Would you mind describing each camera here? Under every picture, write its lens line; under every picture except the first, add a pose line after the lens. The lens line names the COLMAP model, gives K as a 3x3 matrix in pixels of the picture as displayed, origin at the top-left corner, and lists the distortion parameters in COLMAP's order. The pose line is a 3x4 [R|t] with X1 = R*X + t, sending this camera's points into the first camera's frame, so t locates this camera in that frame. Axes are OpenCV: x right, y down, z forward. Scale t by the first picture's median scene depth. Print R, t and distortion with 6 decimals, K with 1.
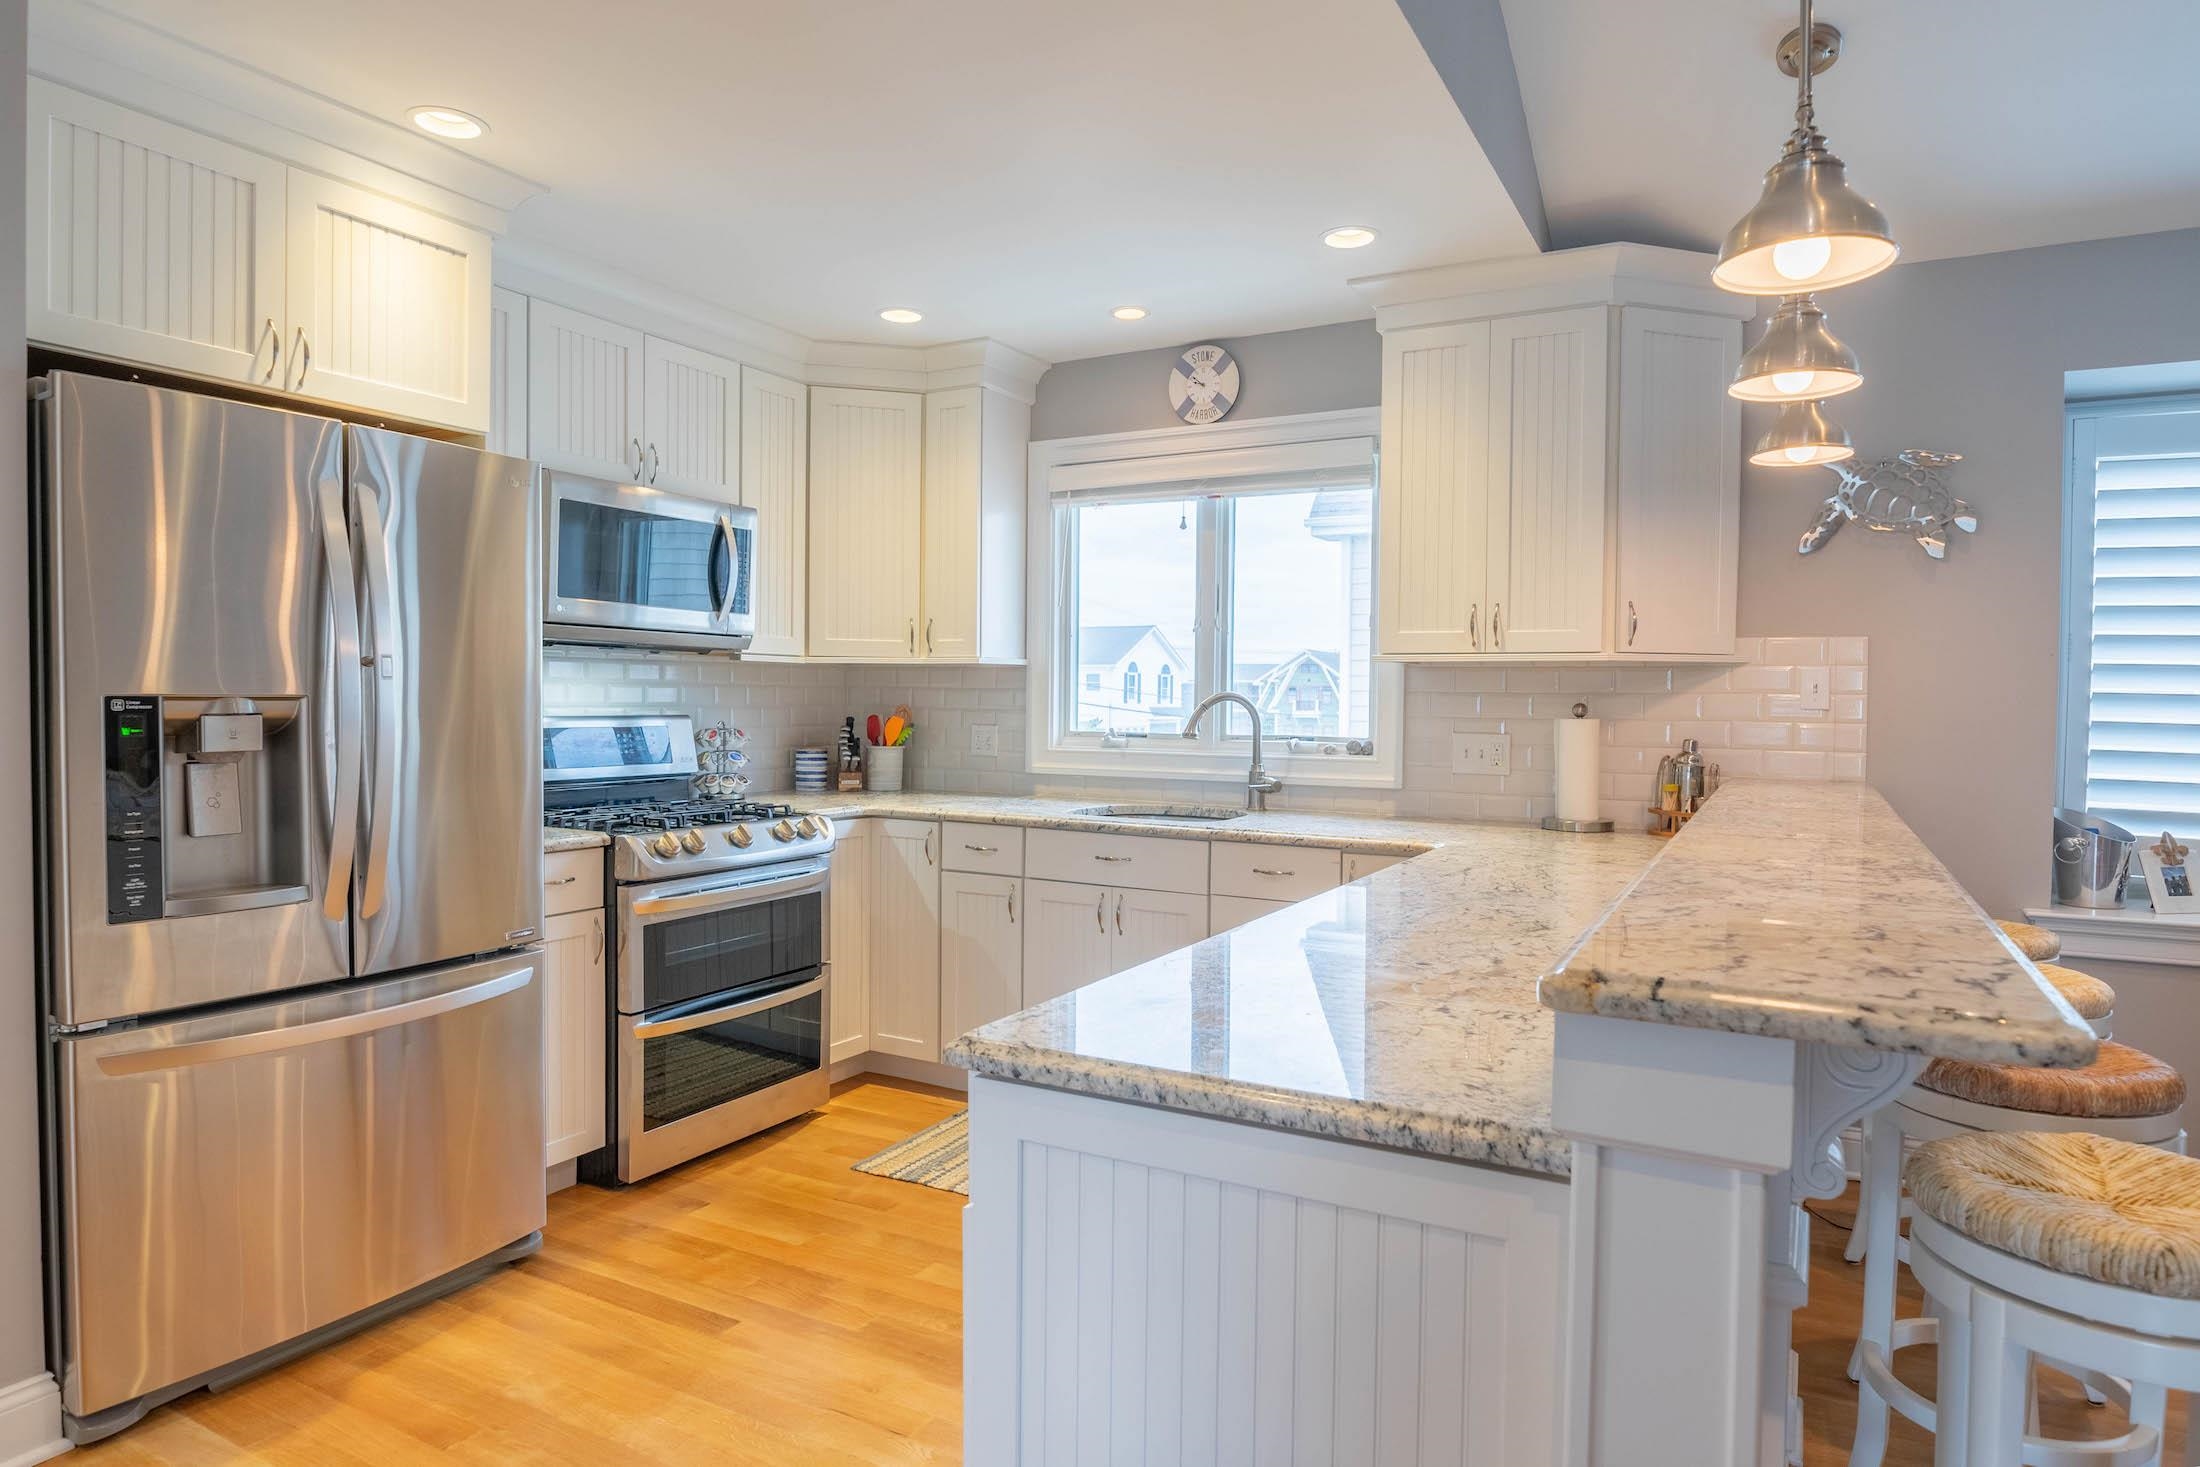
lens RADIAL K [[1286.9, 0, 1100.0], [0, 1286.9, 733.5], [0, 0, 1]] dist [-0.013998, 0.000520]
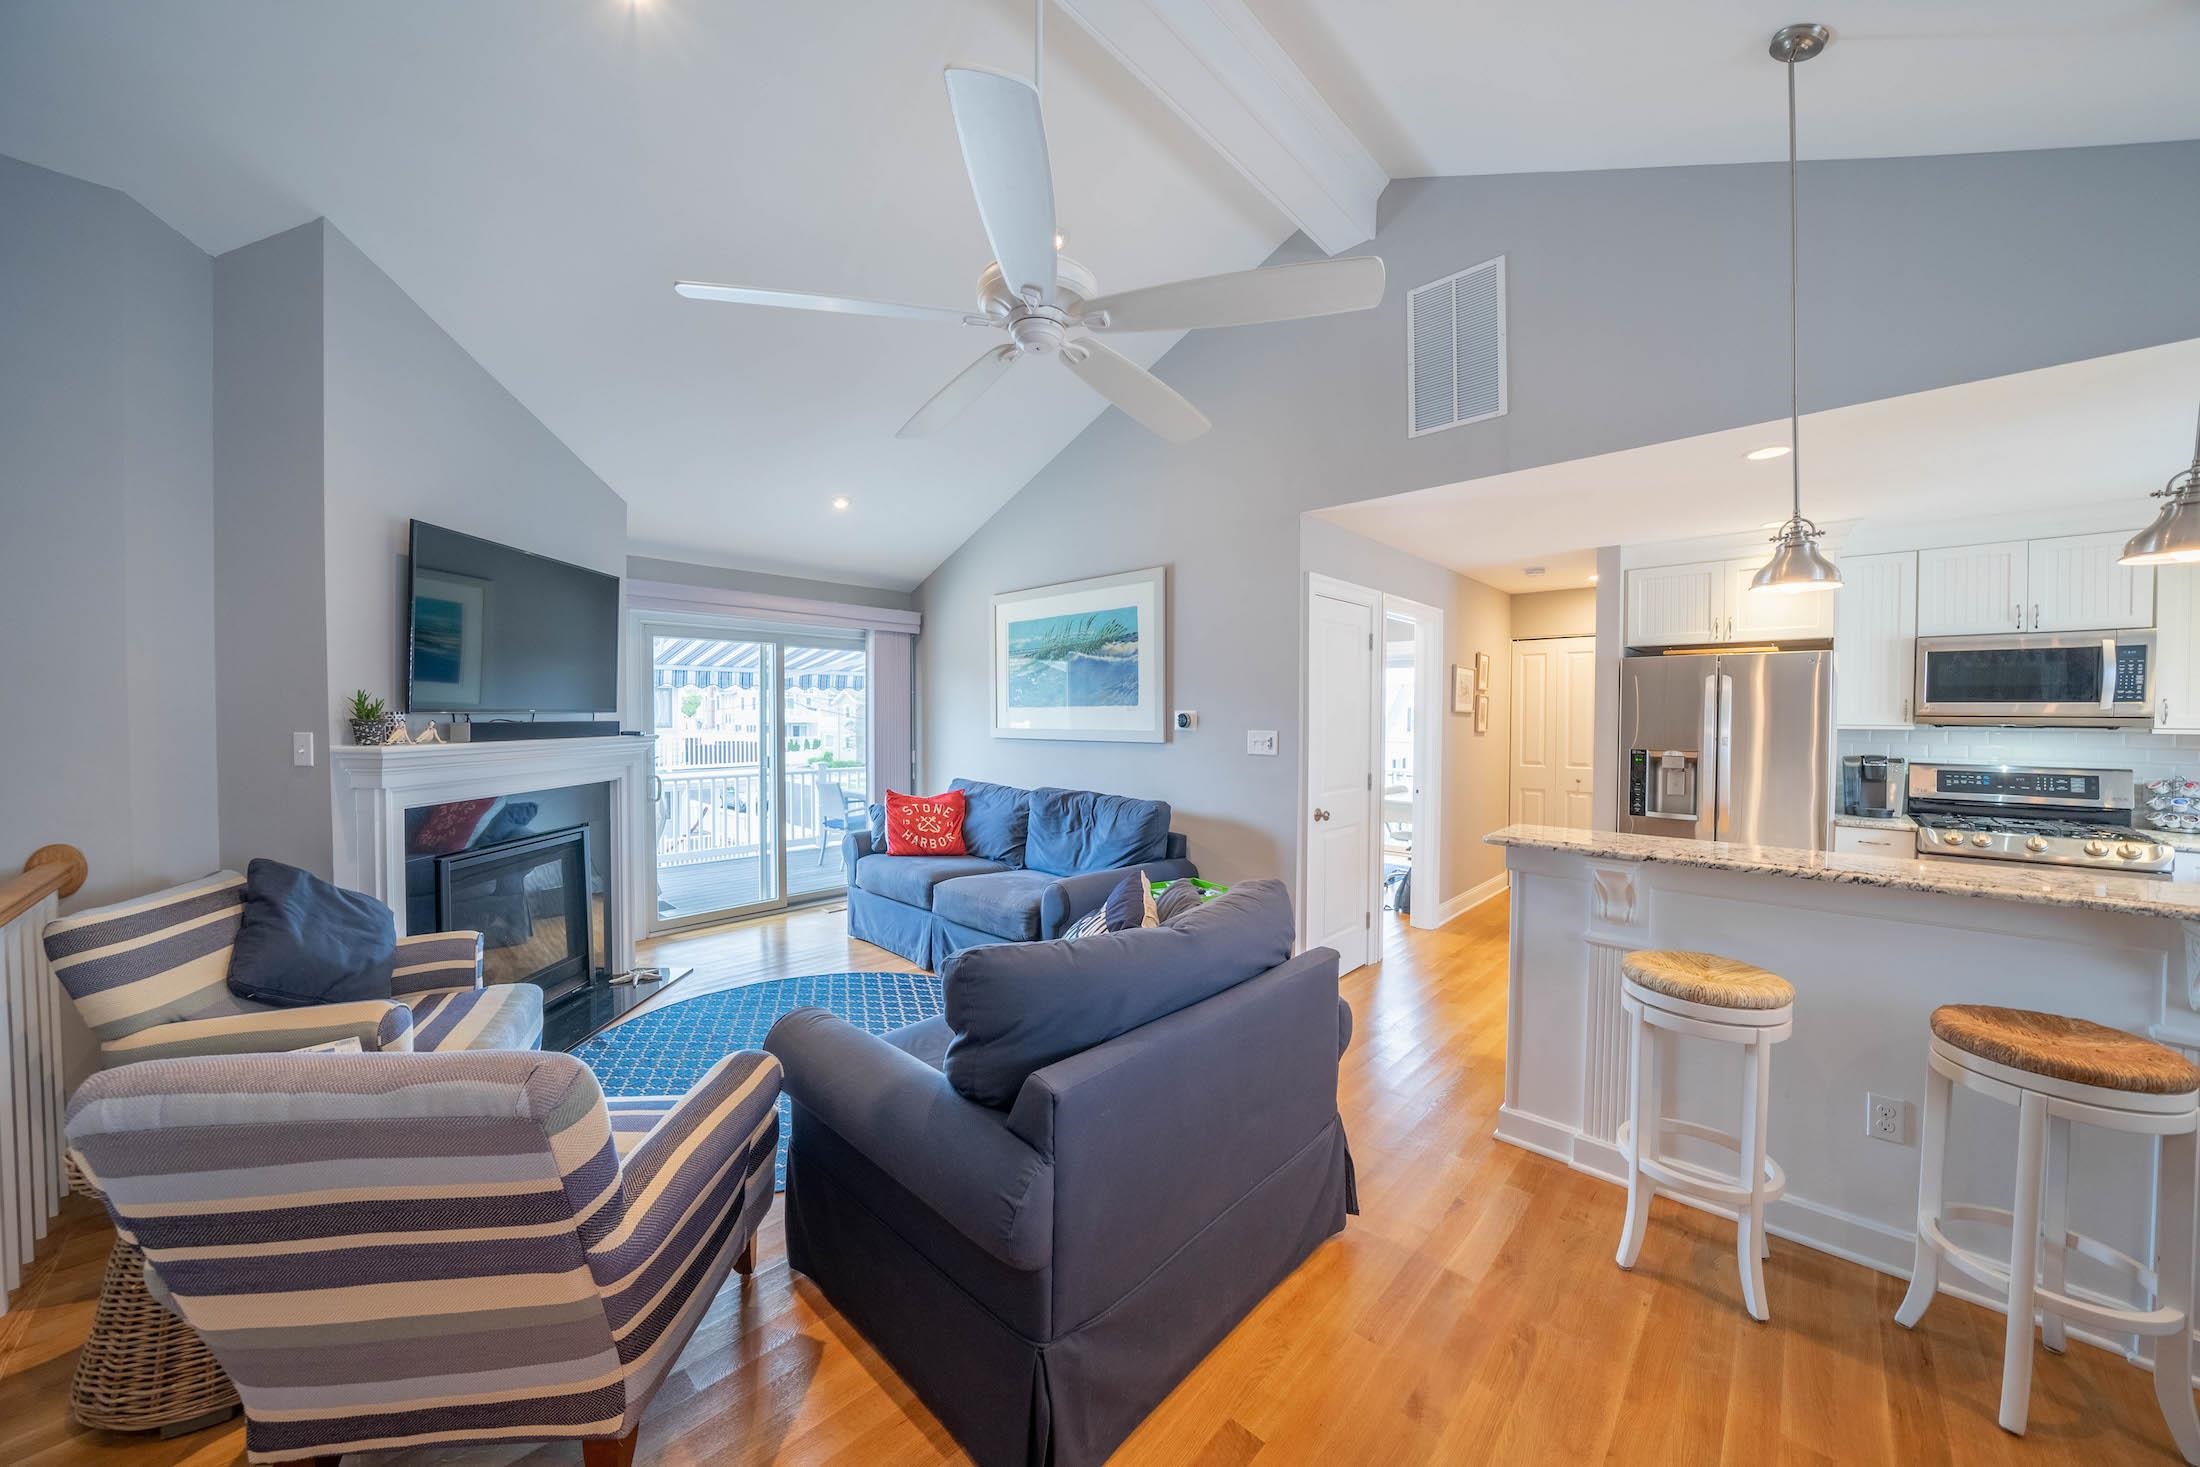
lens RADIAL K [[762.1, 0, 1096.9], [0, 762.1, 730.9], [0, 0, 1]] dist [-0.017963, 0.000449]
pose [[-0.251391, 0.010364, -0.967830, 0.841809], [-0.033420, 0.999253, 0.019381, -0.037665], [0.967308, 0.037217, -0.250857, 0.060239]]
